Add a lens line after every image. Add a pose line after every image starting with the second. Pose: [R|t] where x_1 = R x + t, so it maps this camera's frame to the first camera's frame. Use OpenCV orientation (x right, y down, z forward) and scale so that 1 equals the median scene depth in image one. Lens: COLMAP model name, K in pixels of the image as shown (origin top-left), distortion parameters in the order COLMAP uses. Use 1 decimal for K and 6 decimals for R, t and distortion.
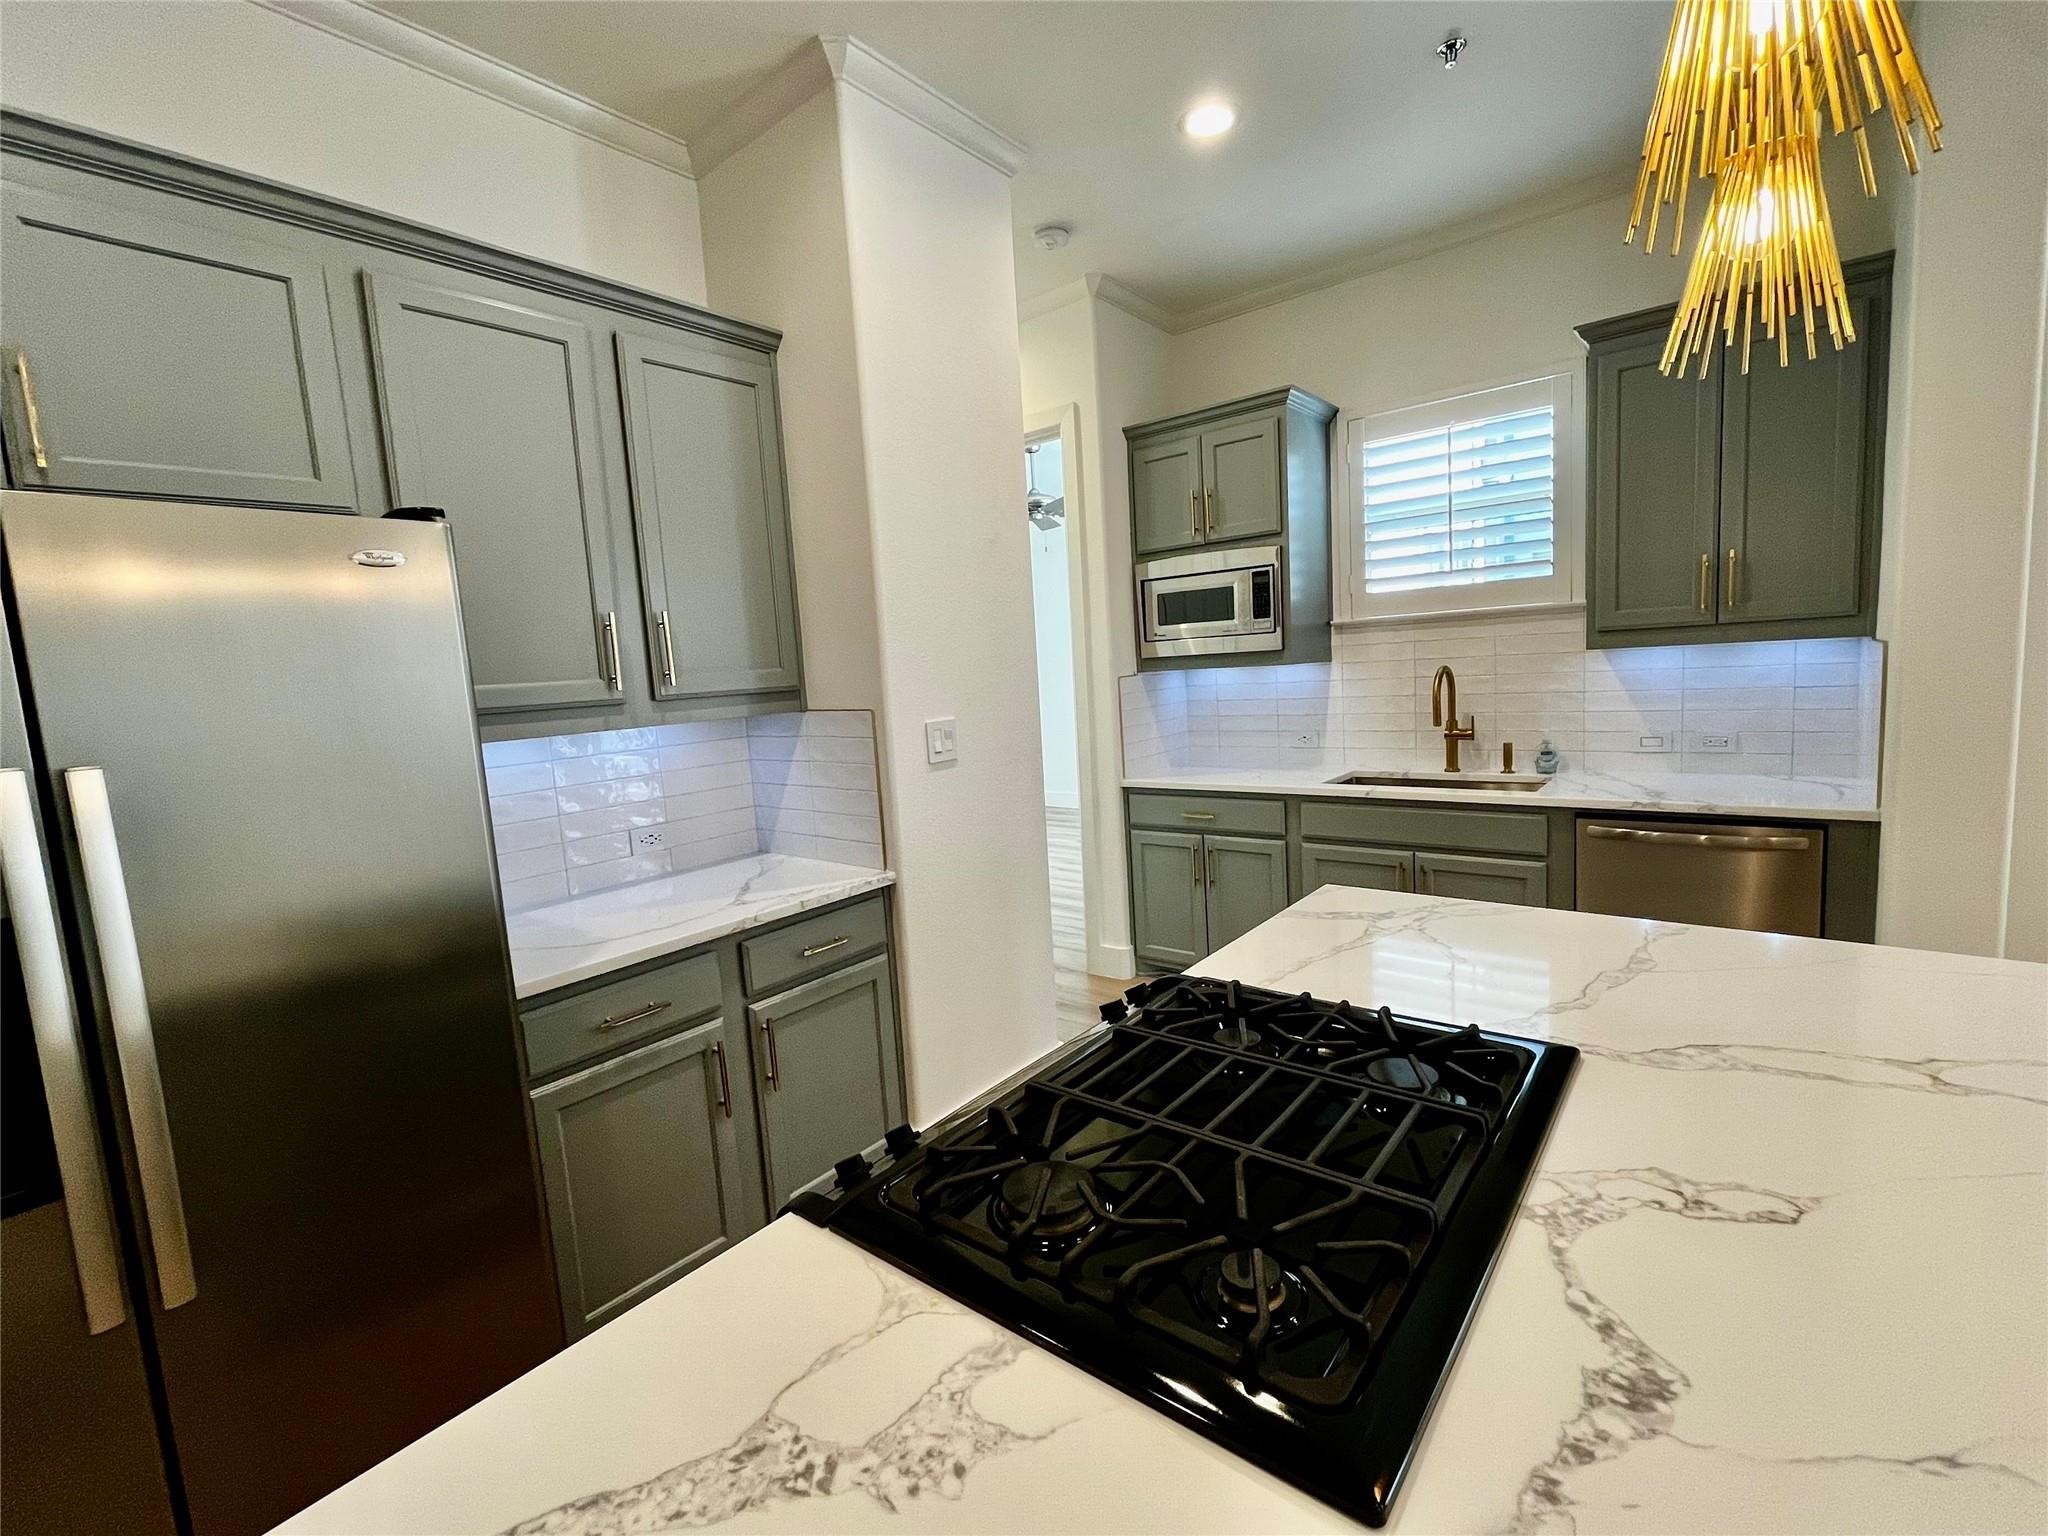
lens RADIAL K [[898.6, 0, 1024.0], [0, 898.6, 768.0], [0, 0, 1]] dist [-0.000590, -0.000482]
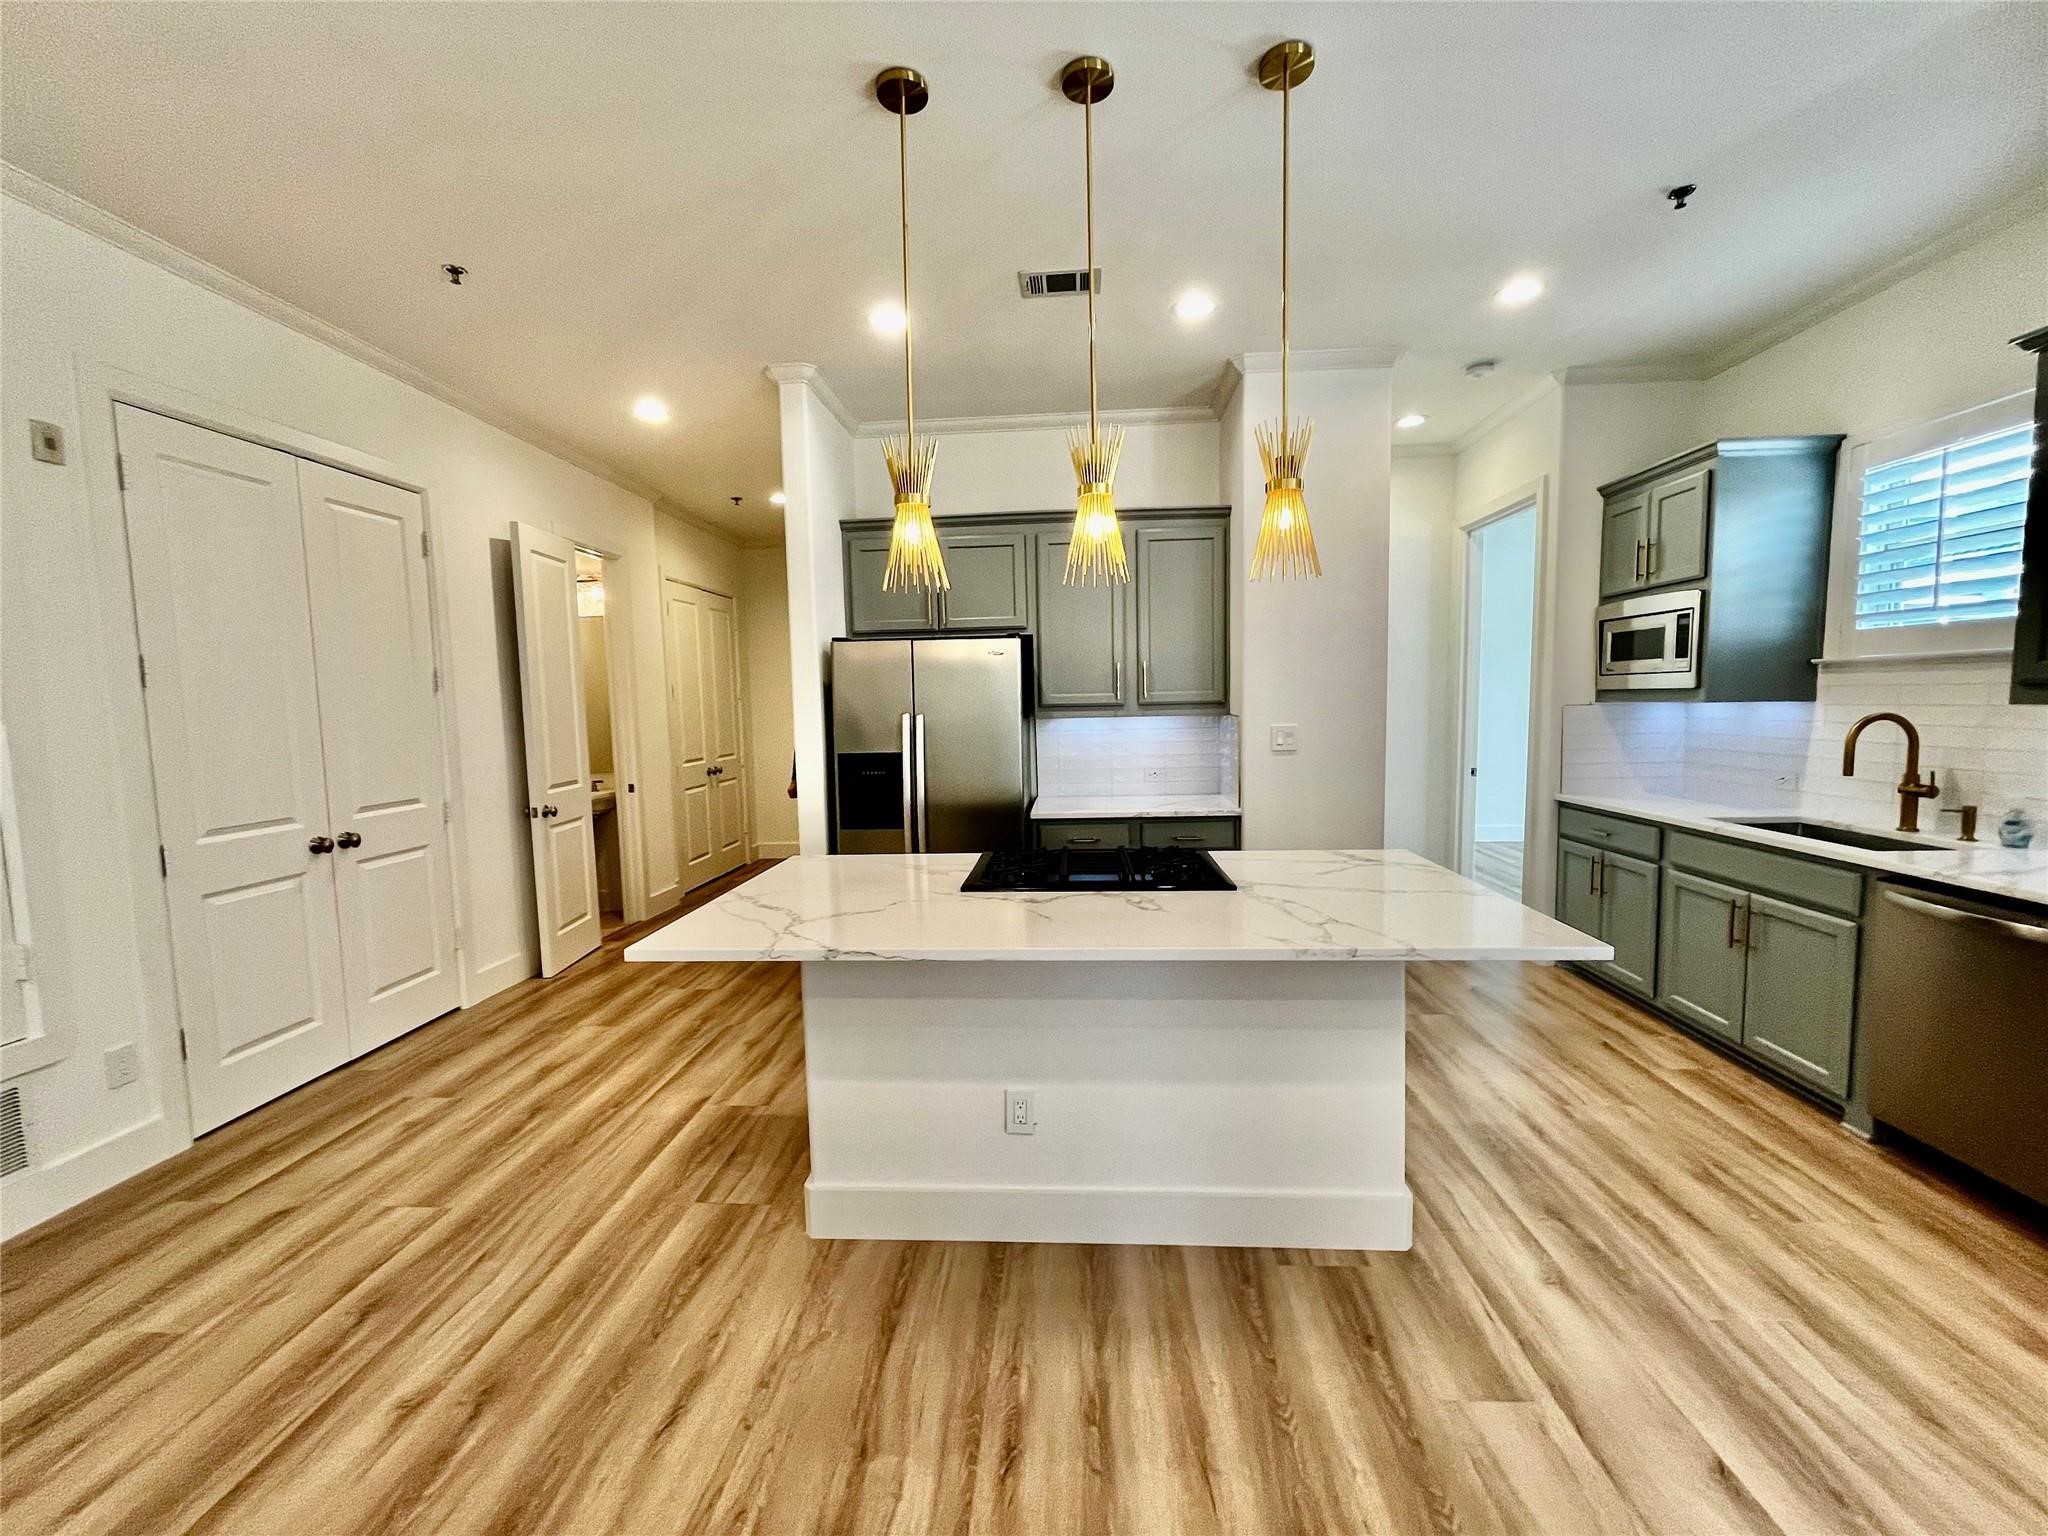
lens RADIAL K [[835.1, 0, 1024.0], [0, 835.1, 768.0], [0, 0, 1]] dist [-0.000891, 0.000058]
pose [[0.578186, 0.116128, -0.807599, 0.667320], [-0.108072, 0.991998, 0.065271, -0.018220], [0.808716, 0.049540, 0.586109, -0.218797]]
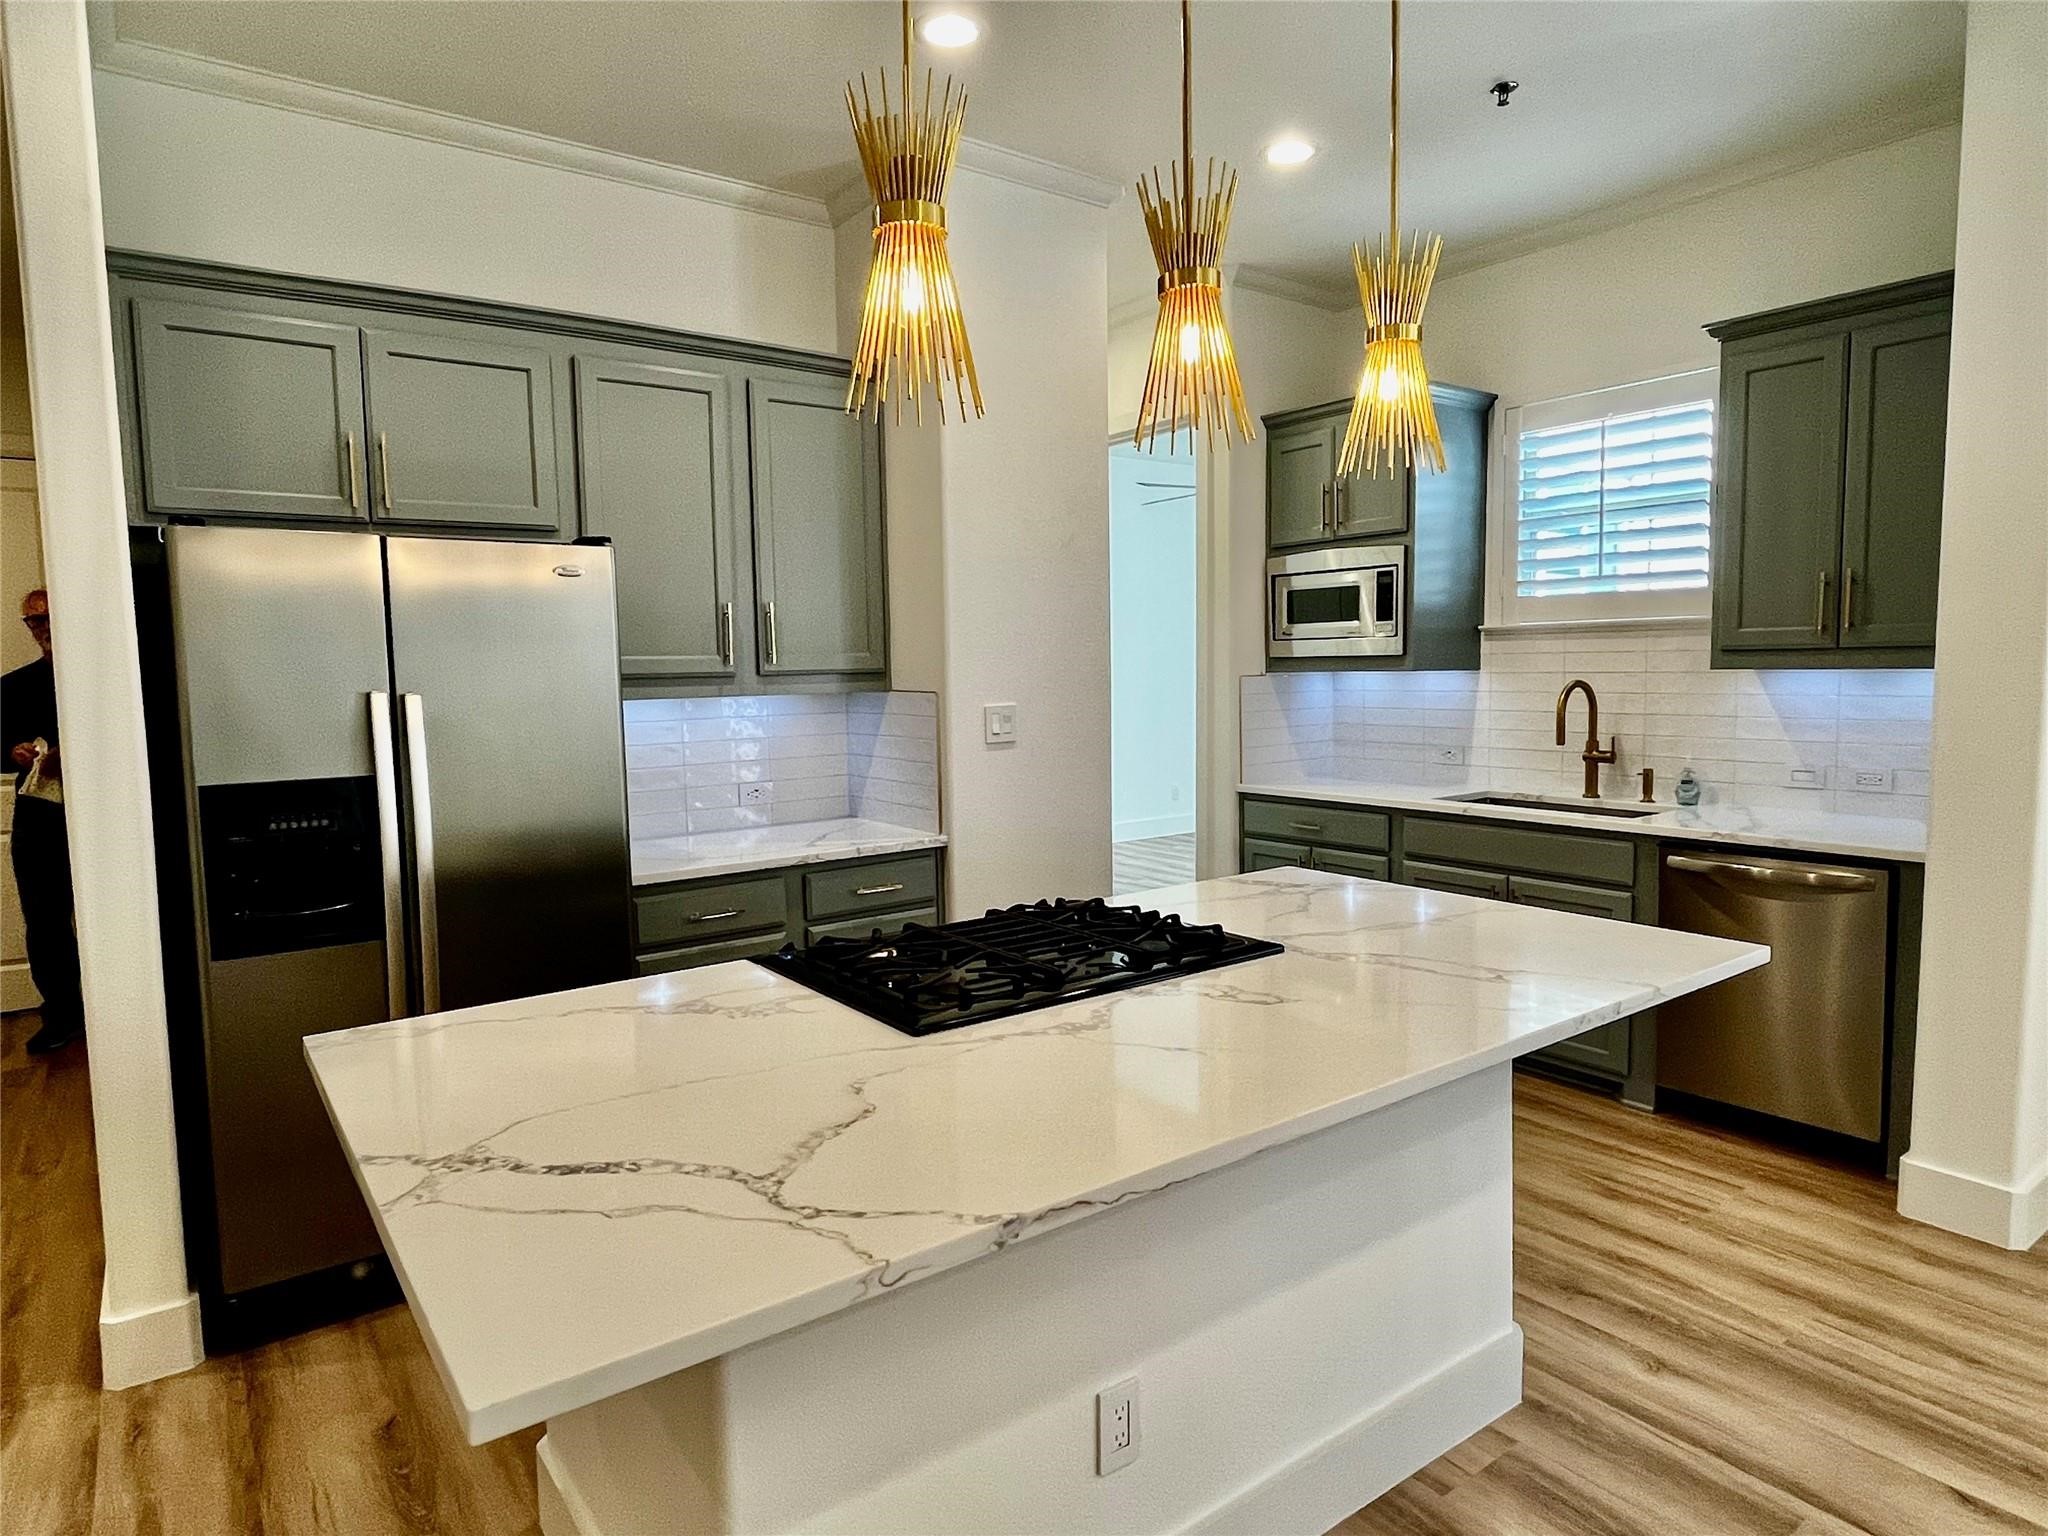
lens RADIAL K [[1197.7, 0, 1024.0], [0, 1197.7, 768.0], [0, 0, 1]] dist [-0.001015, -0.002697]
pose [[0.967490, 0.065970, -0.244152, 0.228758], [-0.070333, 0.997481, -0.009187, 0.027171], [0.242931, 0.026061, 0.969693, -0.324807]]
